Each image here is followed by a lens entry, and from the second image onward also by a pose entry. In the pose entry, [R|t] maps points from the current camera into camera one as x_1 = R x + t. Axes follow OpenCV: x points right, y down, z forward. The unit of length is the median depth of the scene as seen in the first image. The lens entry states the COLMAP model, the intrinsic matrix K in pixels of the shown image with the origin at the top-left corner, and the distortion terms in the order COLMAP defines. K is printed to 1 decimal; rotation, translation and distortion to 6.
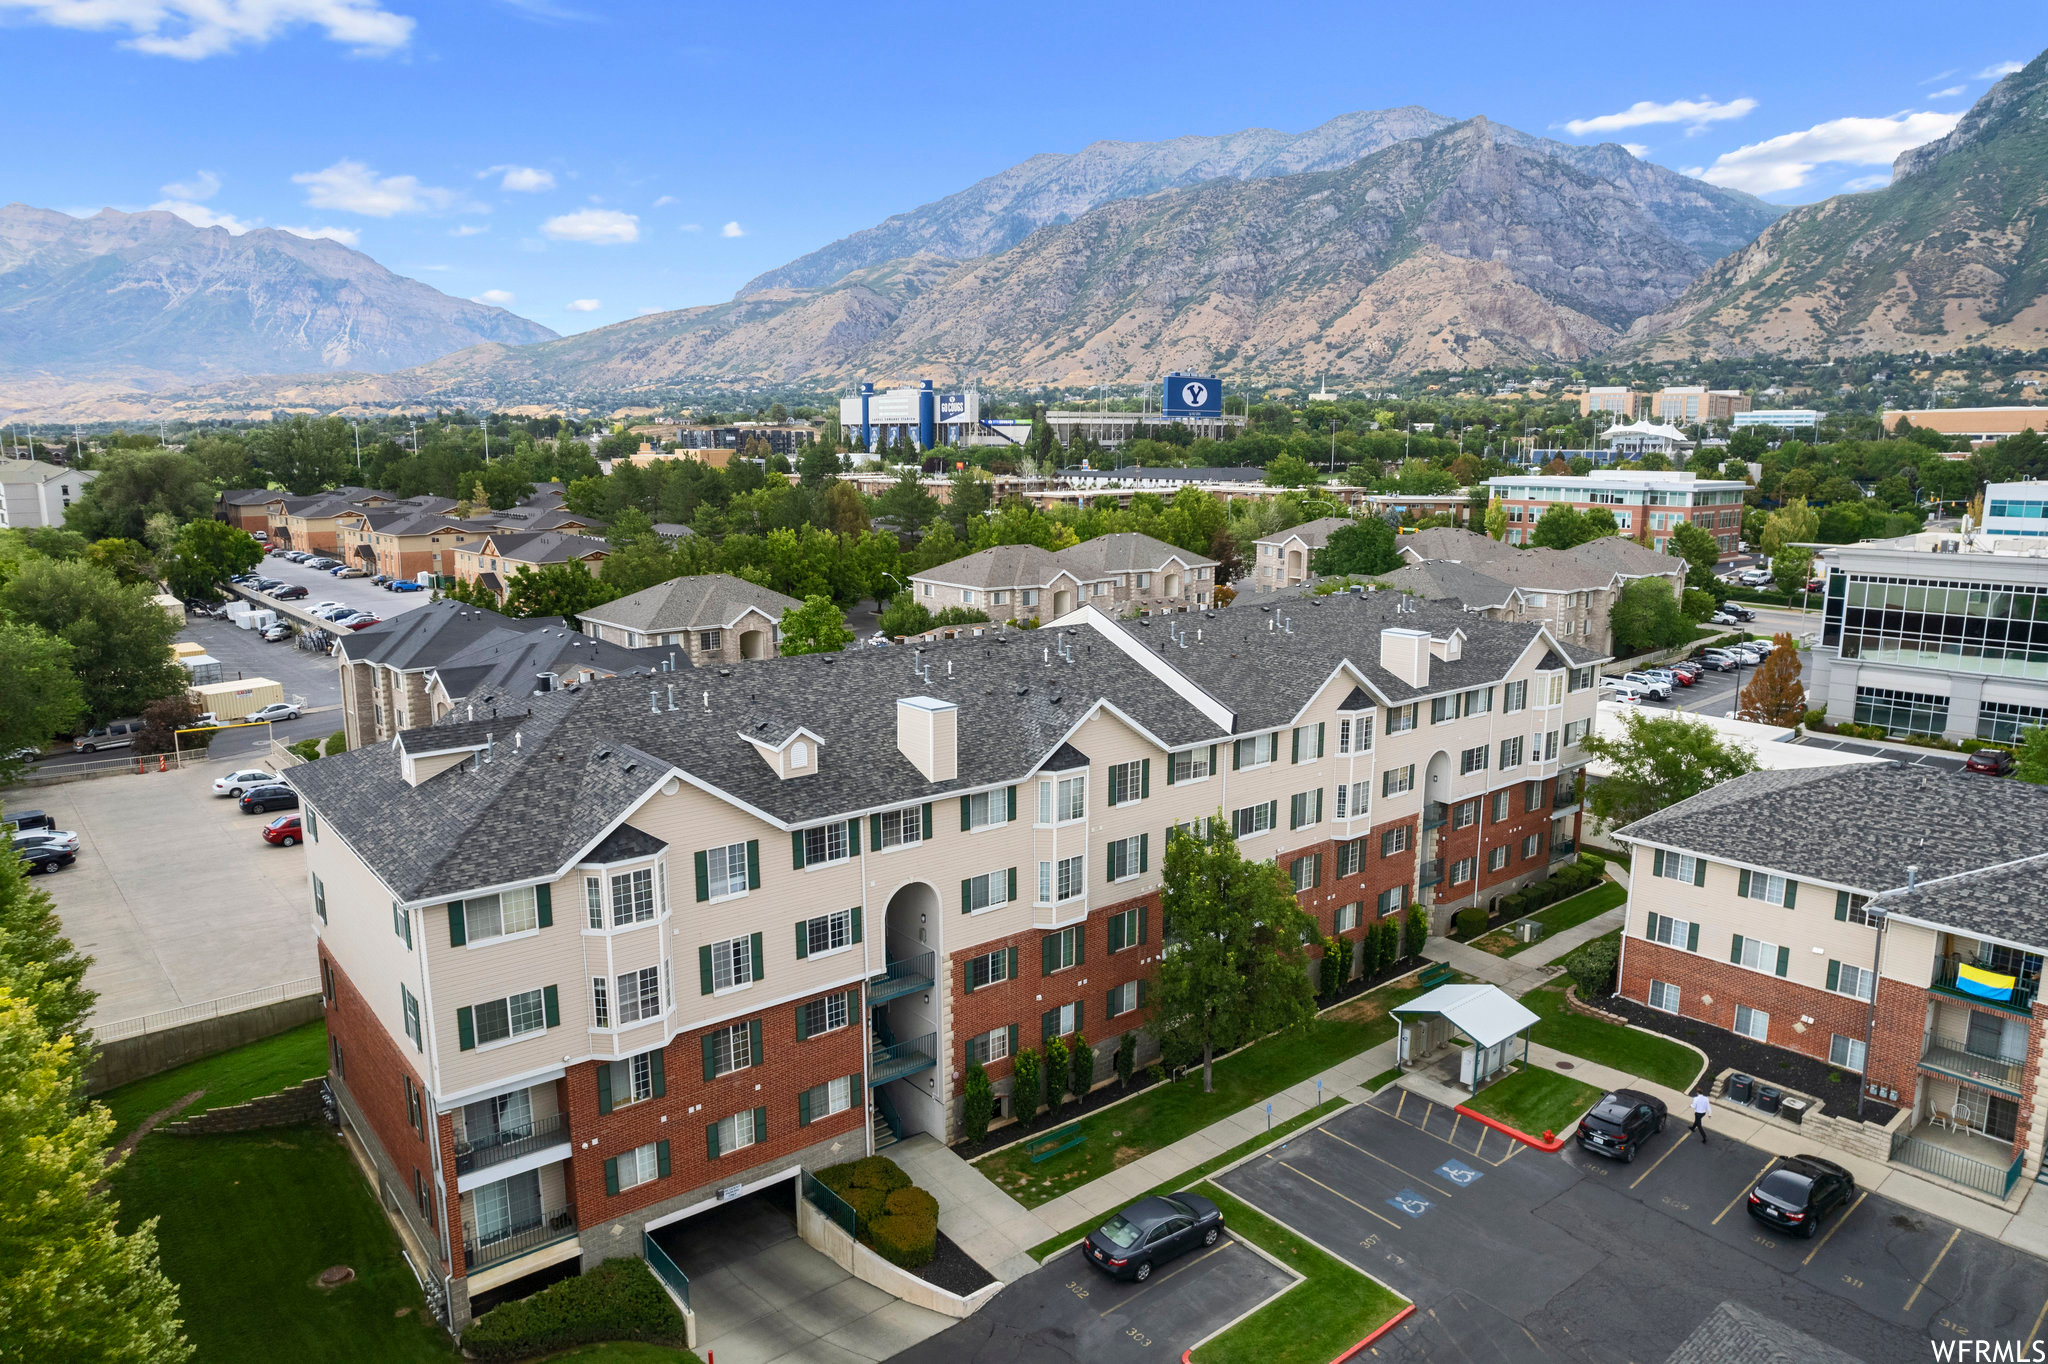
lens RADIAL K [[1298.4, 0, 971.9], [0, 1298.4, 685.7], [0, 0, 1]] dist [-0.056935, 0.038249]
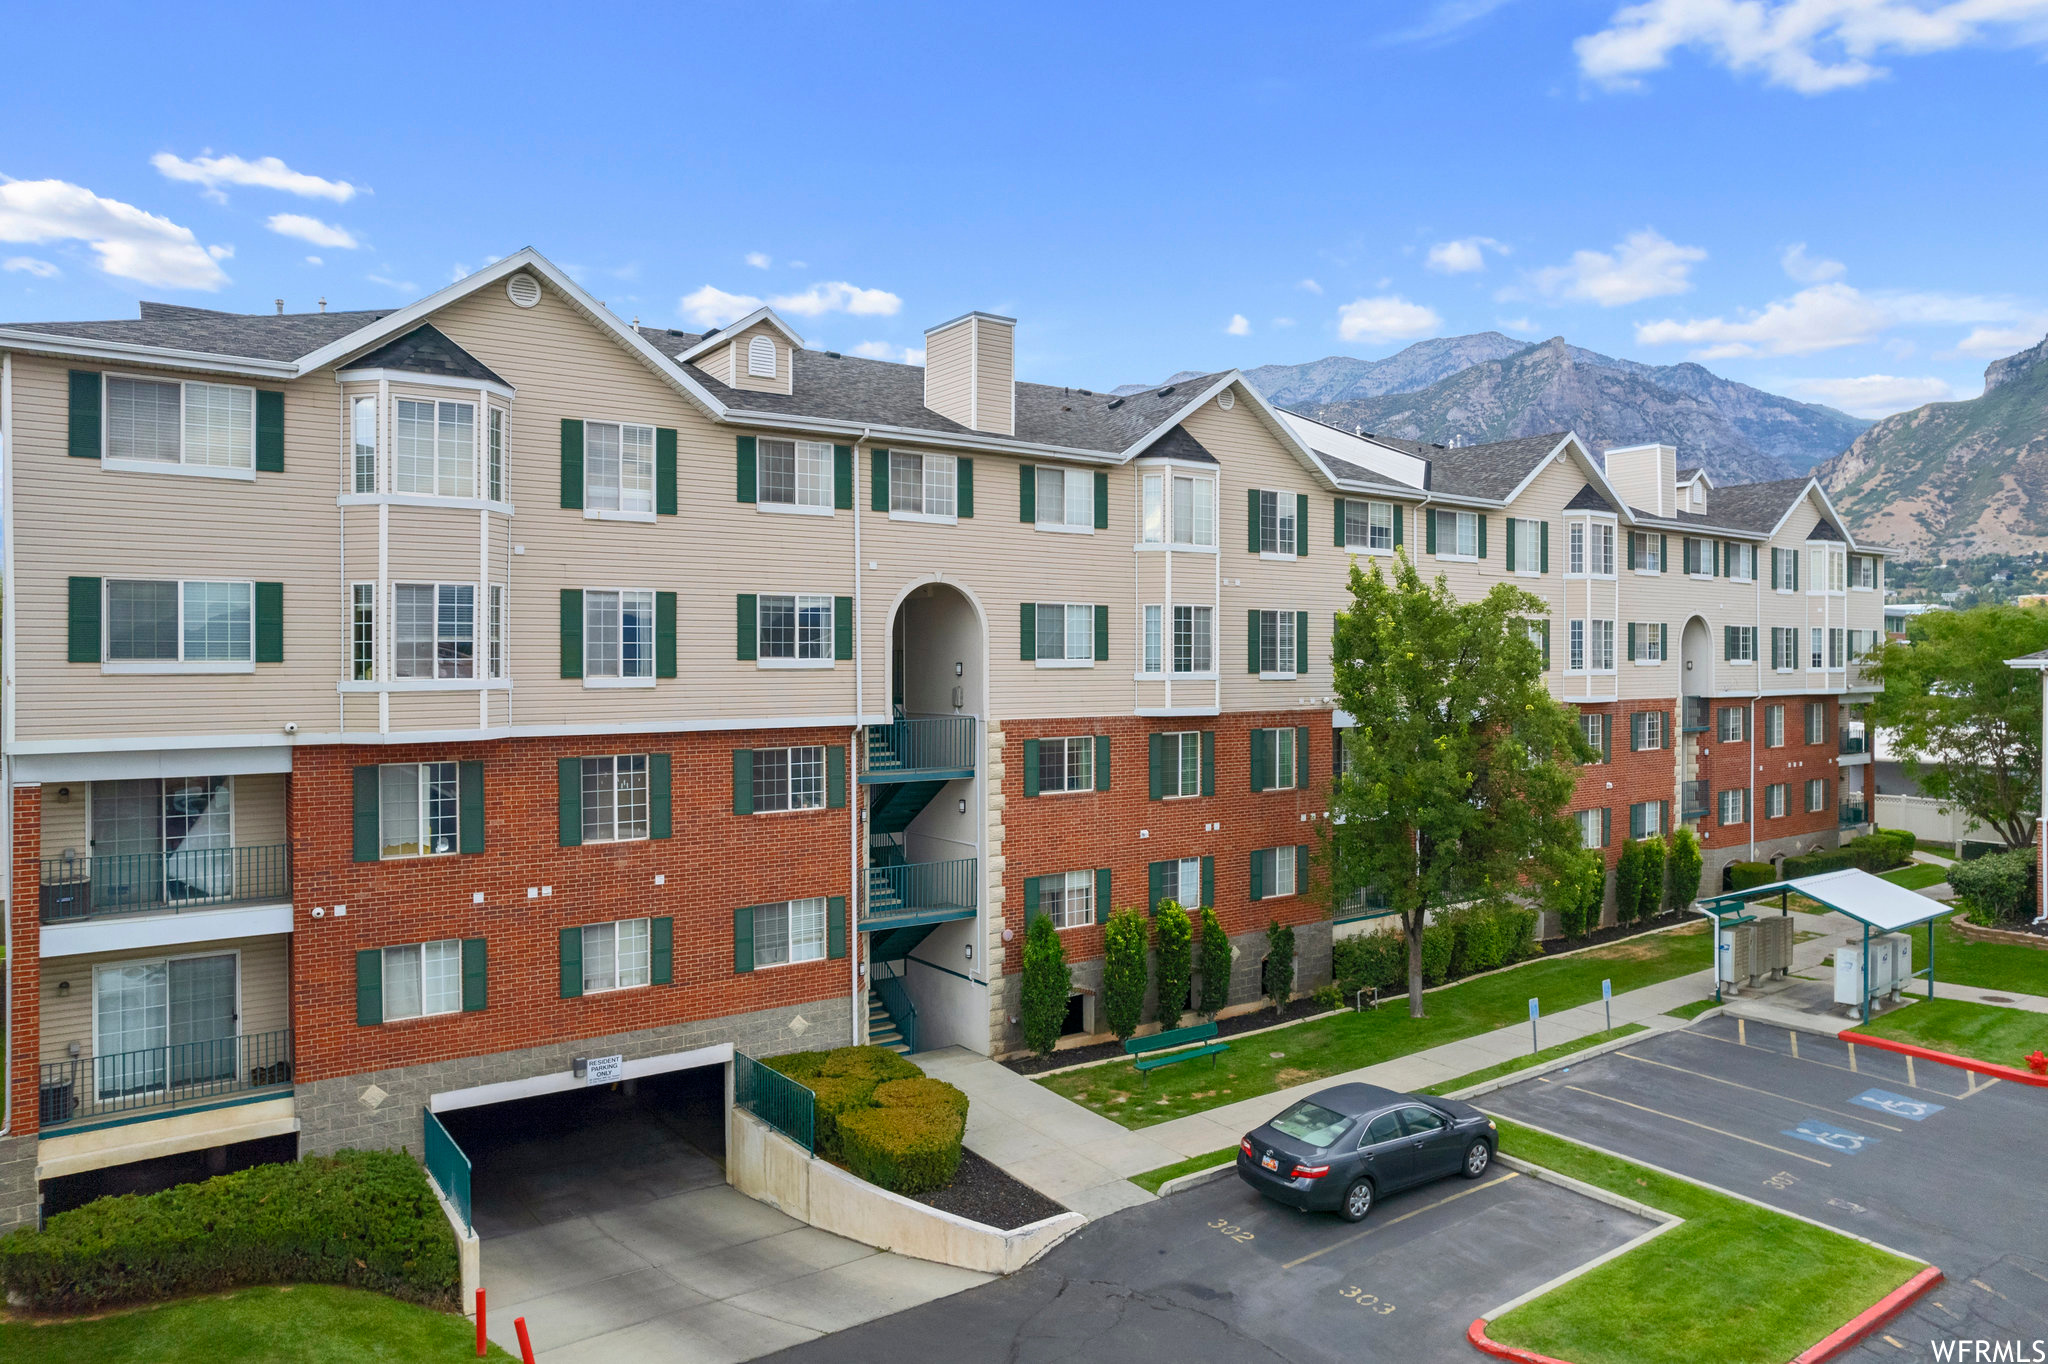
lens RADIAL K [[1298.4, 0, 989.4], [0, 1298.4, 687.9], [0, 0, 1]] dist [-0.056935, 0.038249]
pose [[0.998616, 0.005461, -0.052309, 0.010666], [-0.014750, 0.983758, -0.178895, 0.319350], [0.050482, 0.179419, 0.982477, 0.413254]]
